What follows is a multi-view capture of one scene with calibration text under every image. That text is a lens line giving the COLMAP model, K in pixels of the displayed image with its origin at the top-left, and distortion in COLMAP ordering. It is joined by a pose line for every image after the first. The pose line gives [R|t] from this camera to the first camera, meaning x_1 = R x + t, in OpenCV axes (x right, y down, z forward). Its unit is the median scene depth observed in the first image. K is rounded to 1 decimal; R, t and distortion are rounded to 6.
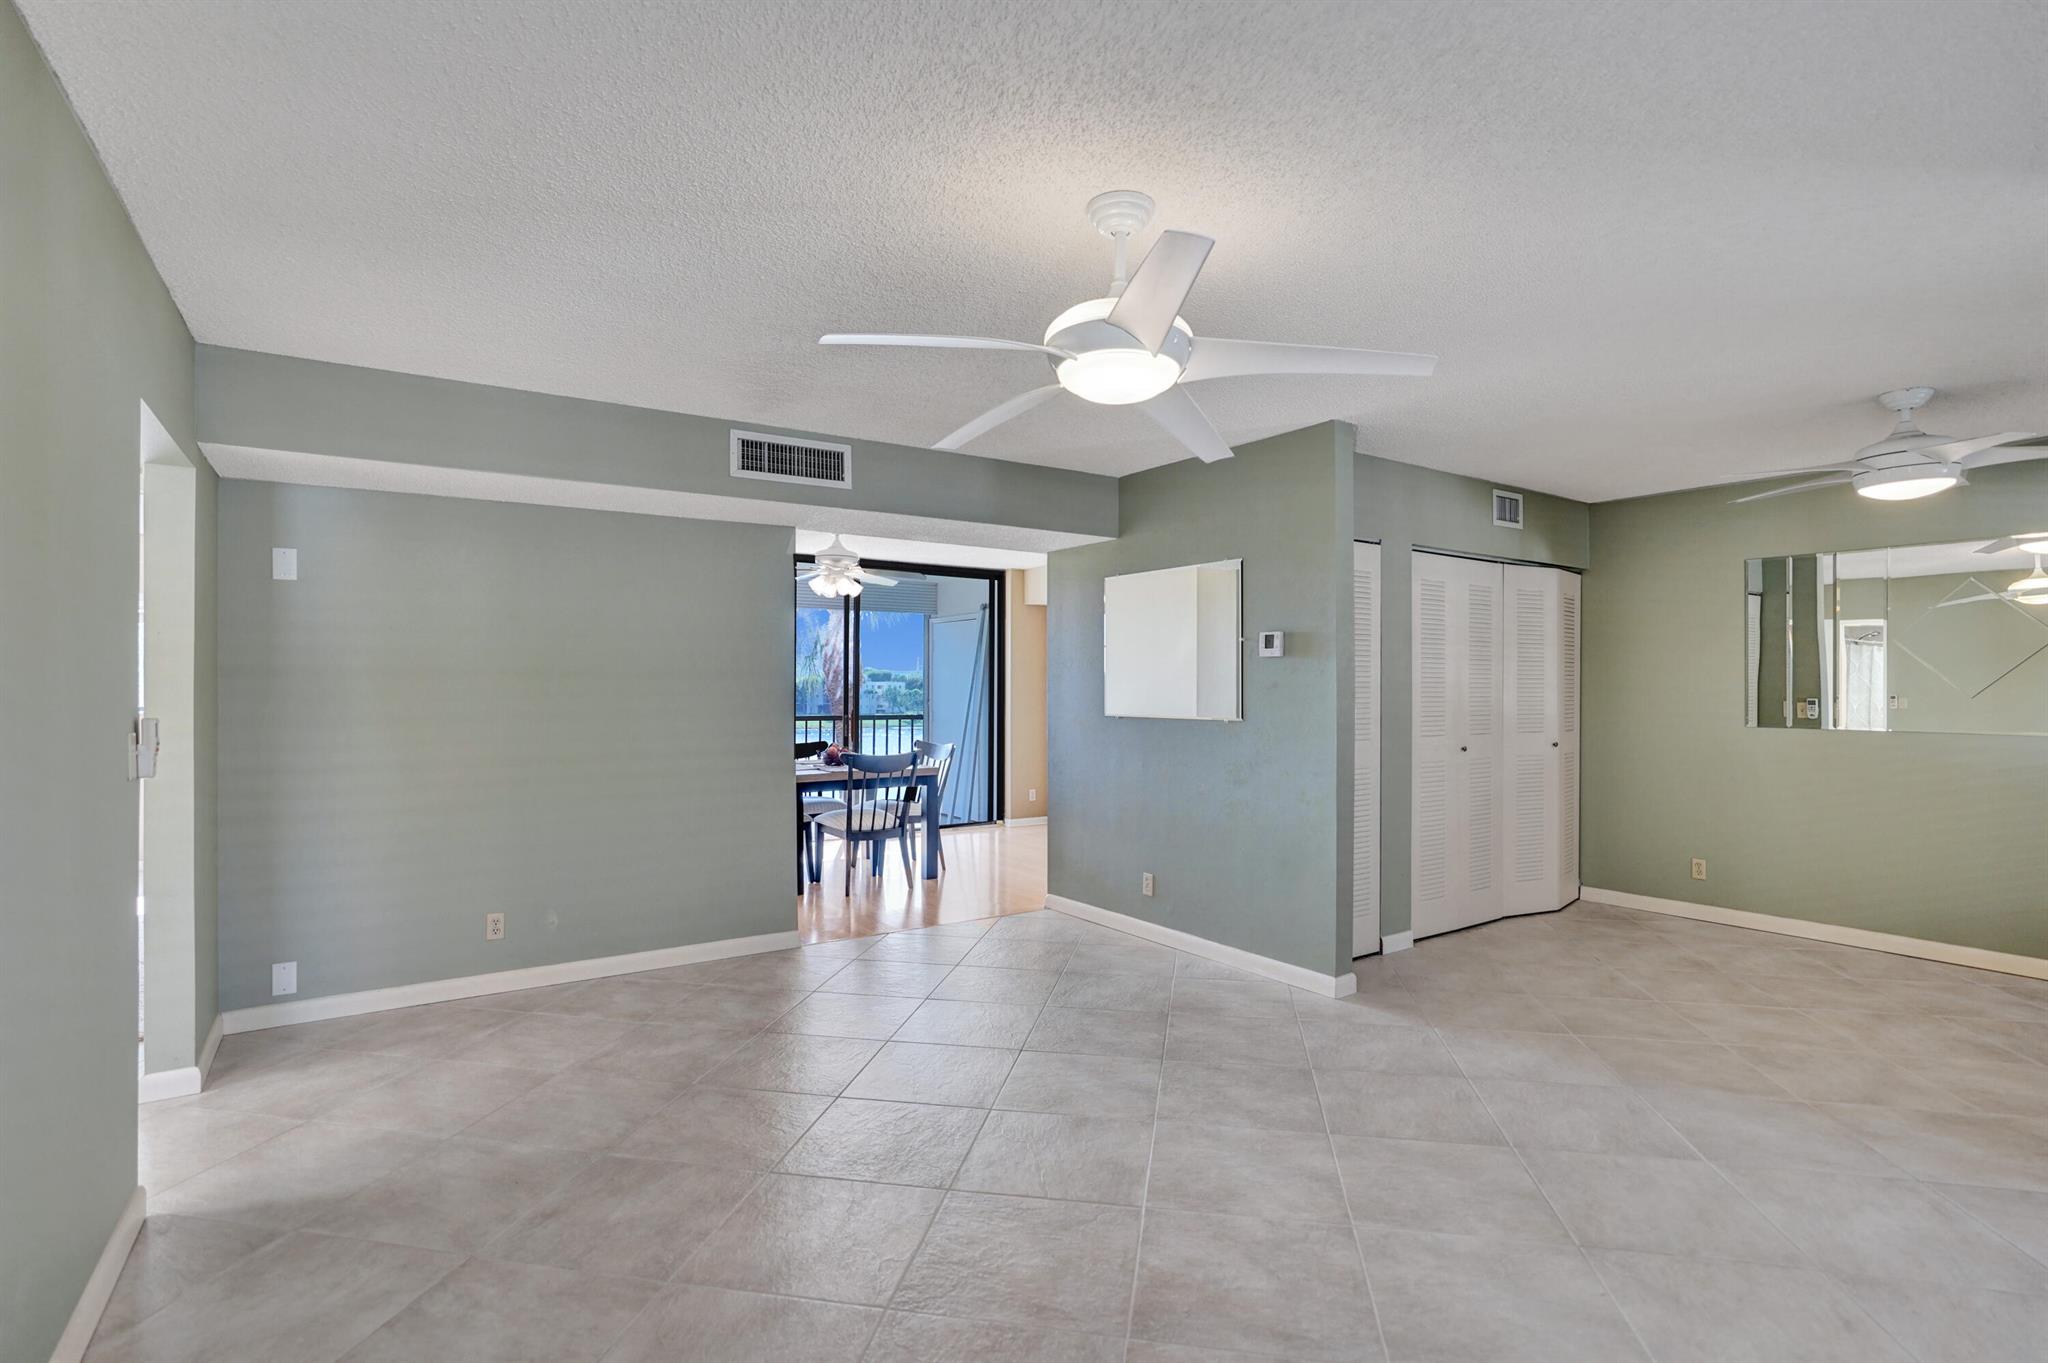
lens RADIAL K [[995.5, 0, 1024.0], [0, 995.5, 681.5], [0, 0, 1]] dist [-0.043876, 0.019654]
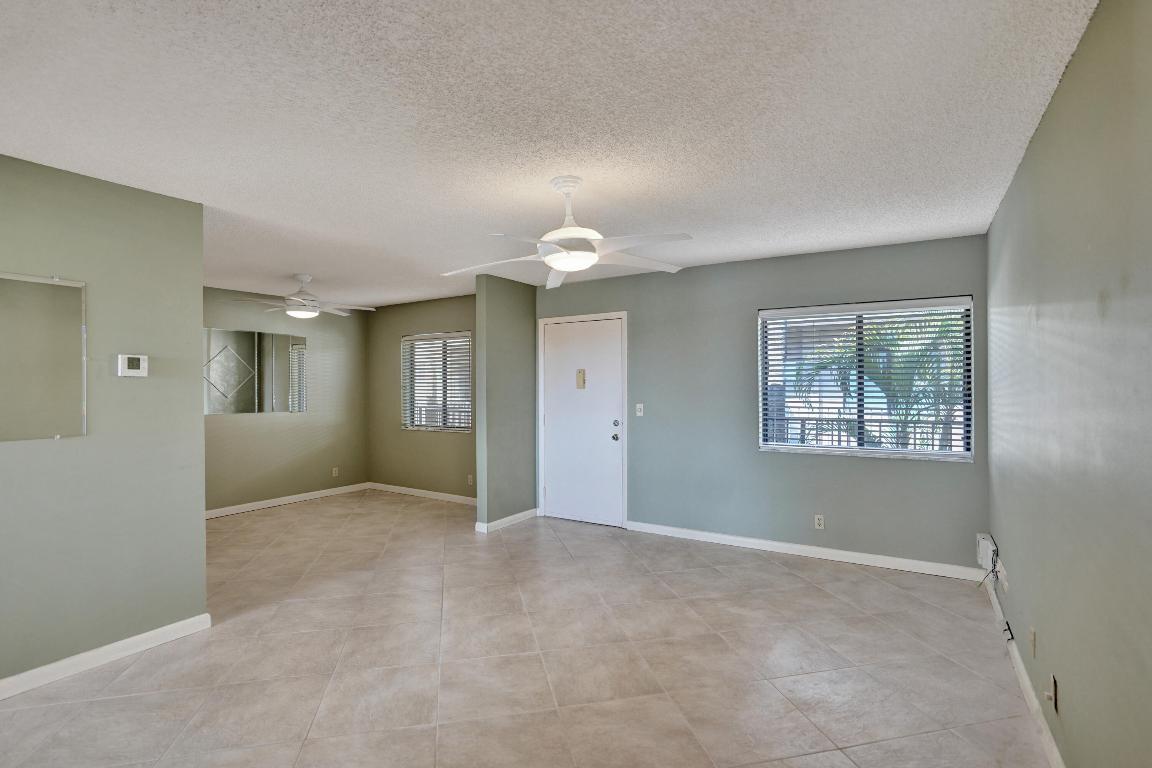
lens RADIAL K [[550.7, 0, 576.0], [0, 550.7, 384.0], [0, 0, 1]] dist [-0.072078, 0.036575]
pose [[-0.410637, 0.001915, 0.911797, -0.563873], [-0.002167, 0.999993, -0.003076, -0.016505], [-0.911796, -0.003239, -0.410630, 0.825906]]
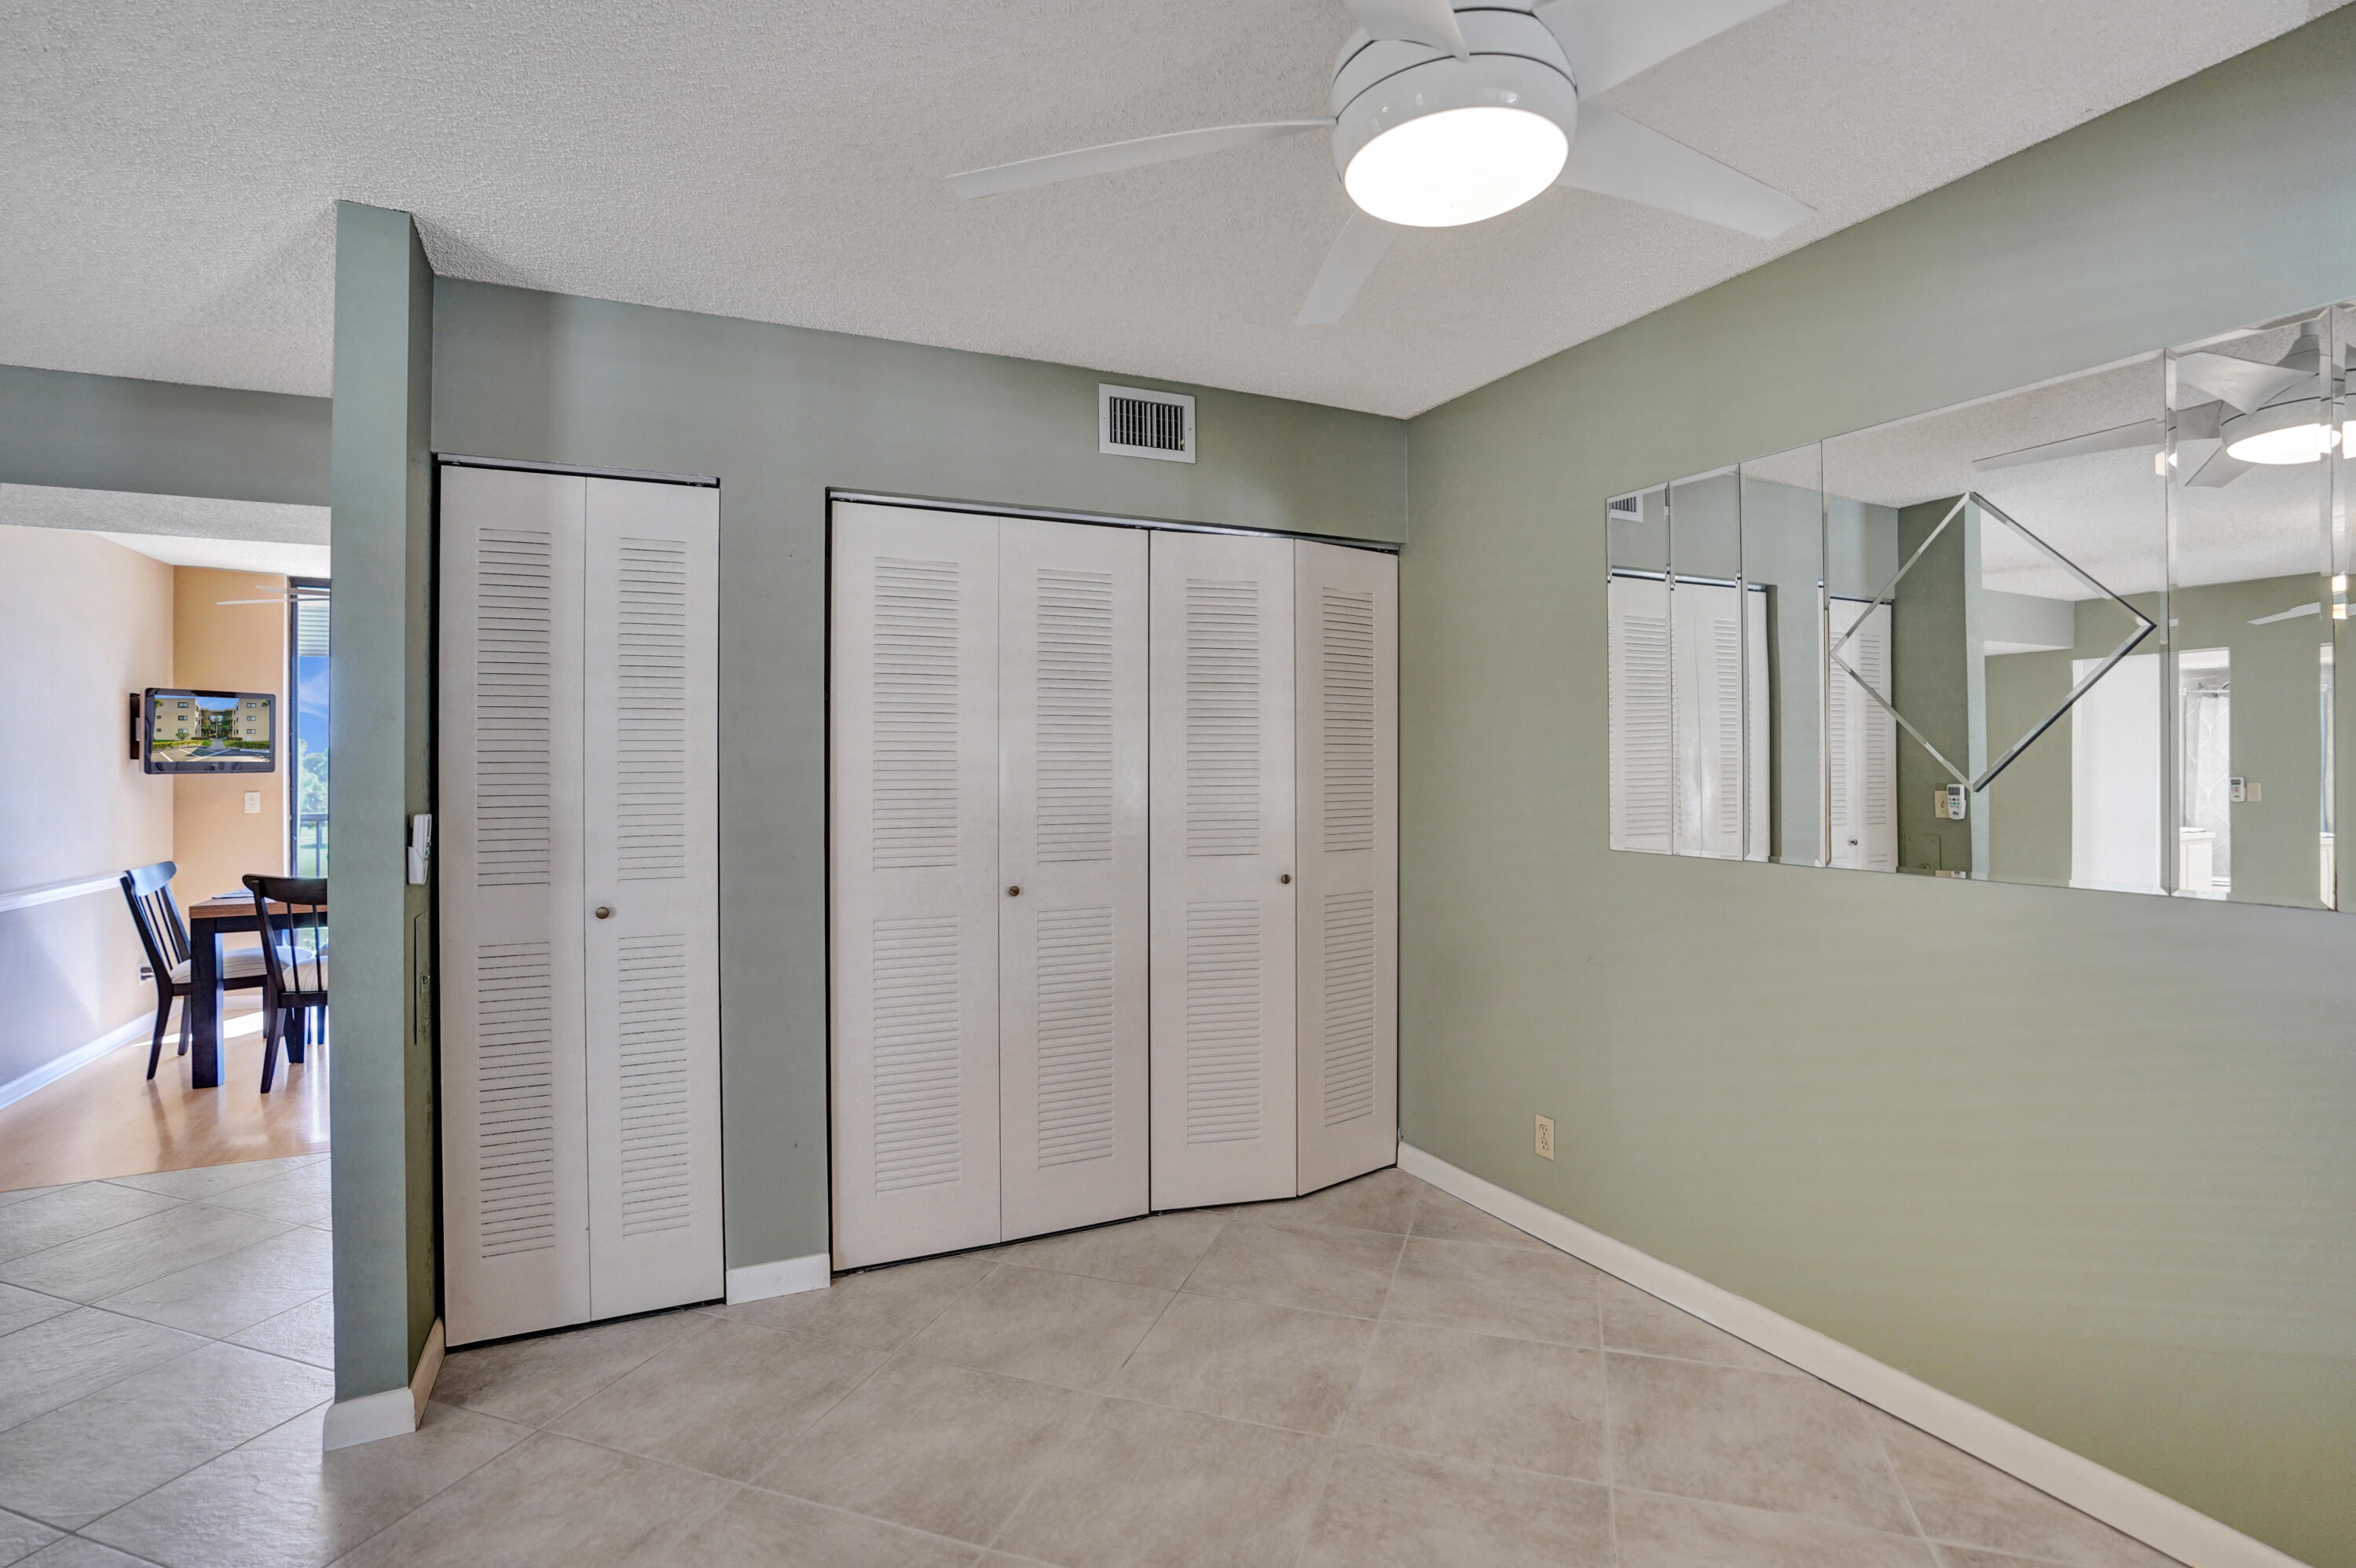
lens RADIAL K [[1151.7, 0, 1180.2], [0, 1151.7, 754.6], [0, 0, 1]] dist [-0.033837, 0.000811]
pose [[0.987846, -0.008414, -0.155206, 0.786375], [0.008152, 0.999964, -0.002325, -0.000156], [0.155220, 0.001031, 0.987879, 0.534172]]
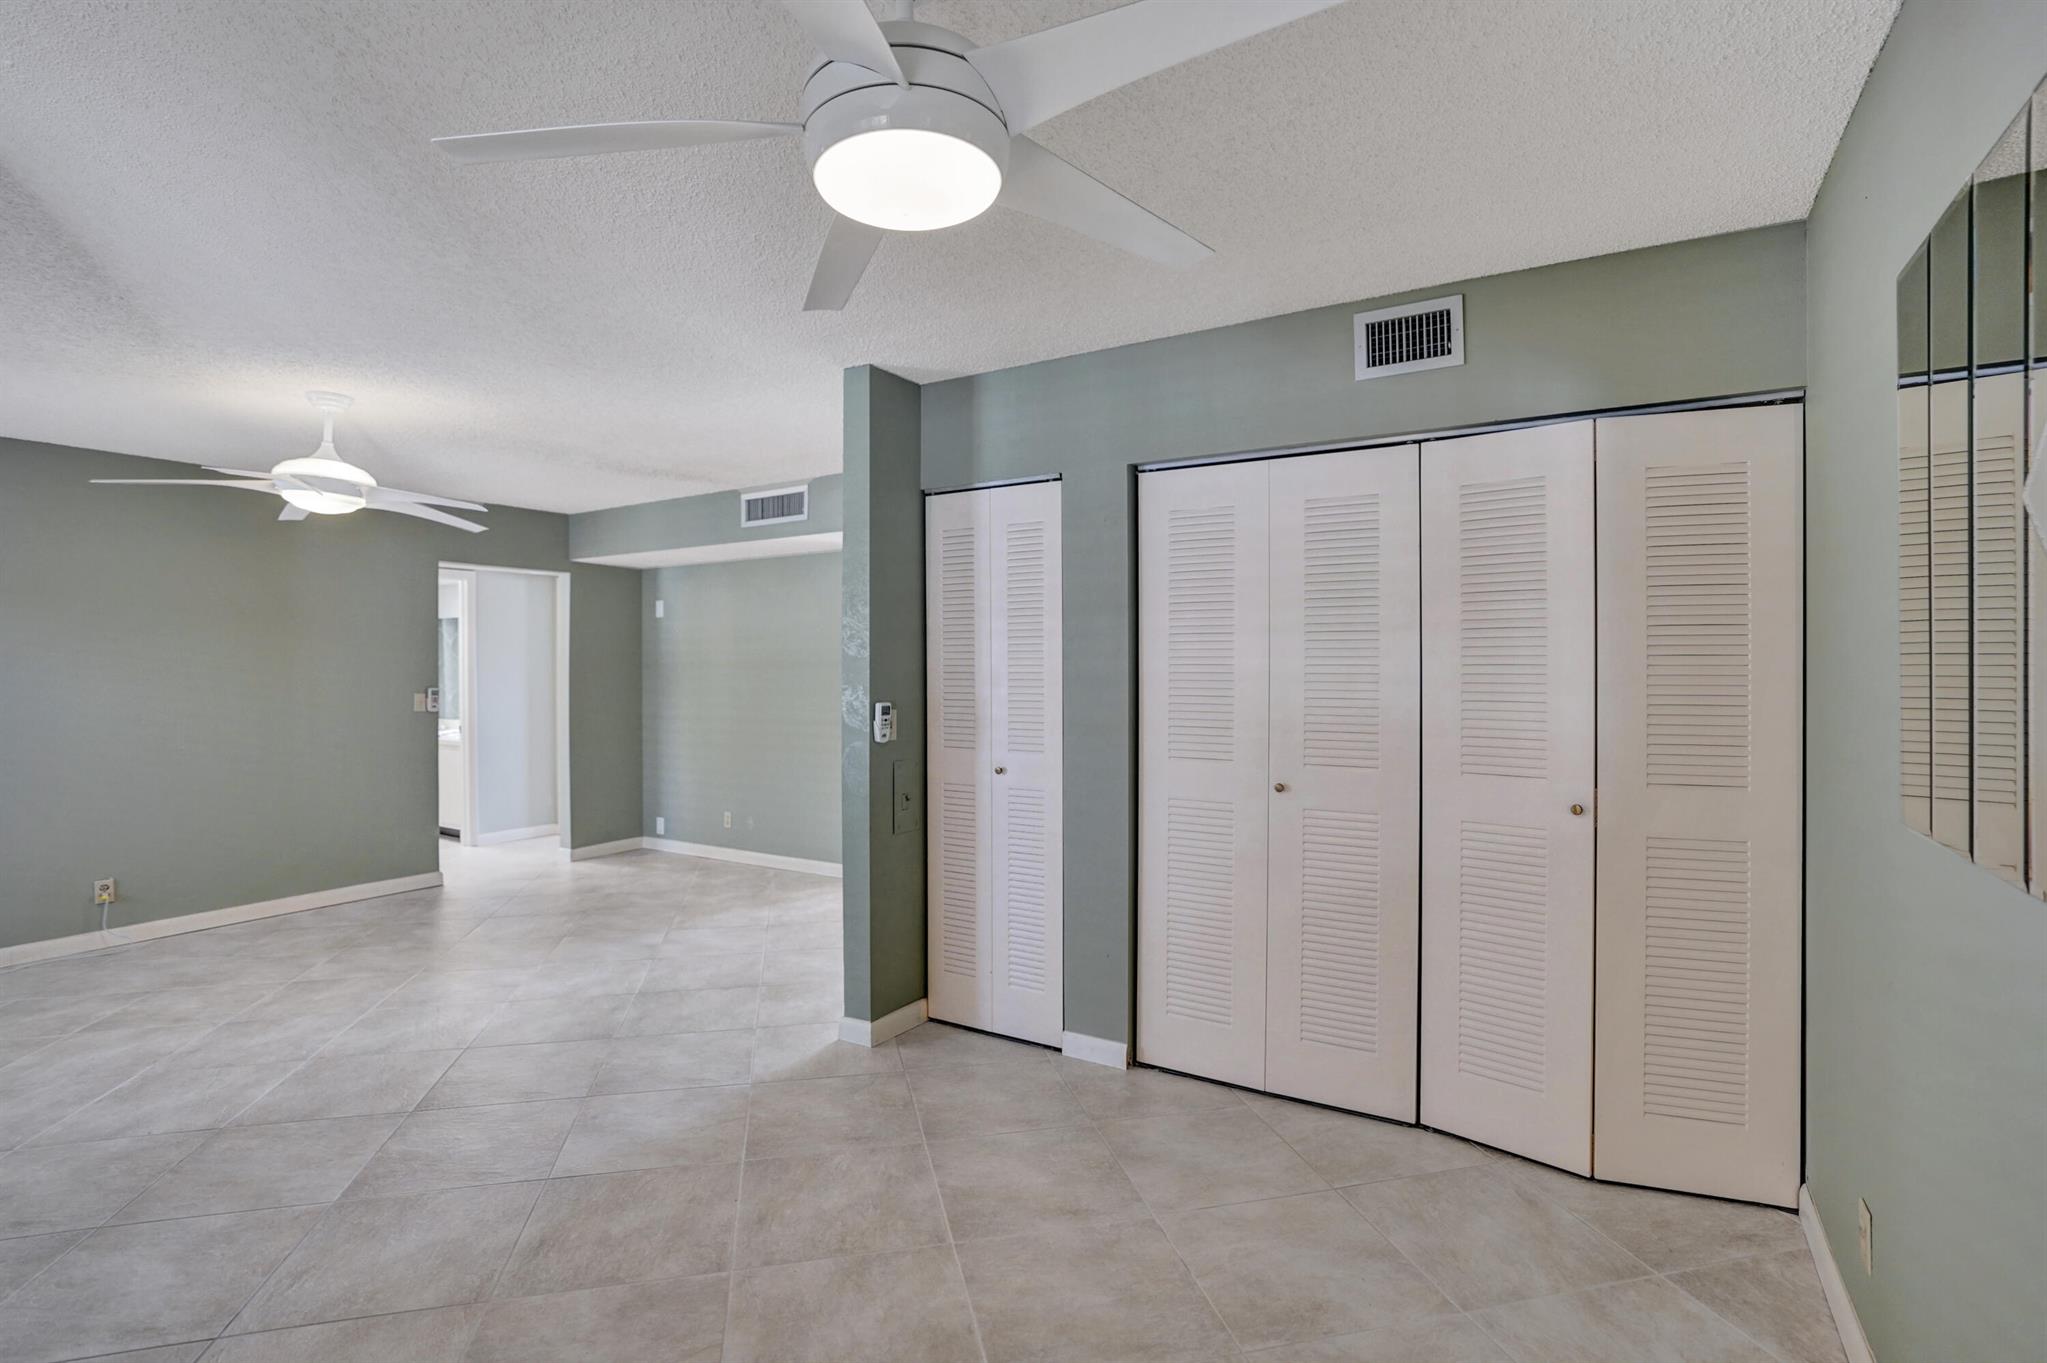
lens RADIAL K [[974.2, 0, 982.5], [0, 974.2, 664.6], [0, 0, 1]] dist [-0.037337, 0.022350]
pose [[0.386695, -0.002579, -0.922204, 1.133286], [0.008735, 0.999961, 0.000866, -0.007713], [0.922166, -0.008390, 0.386702, 0.774955]]
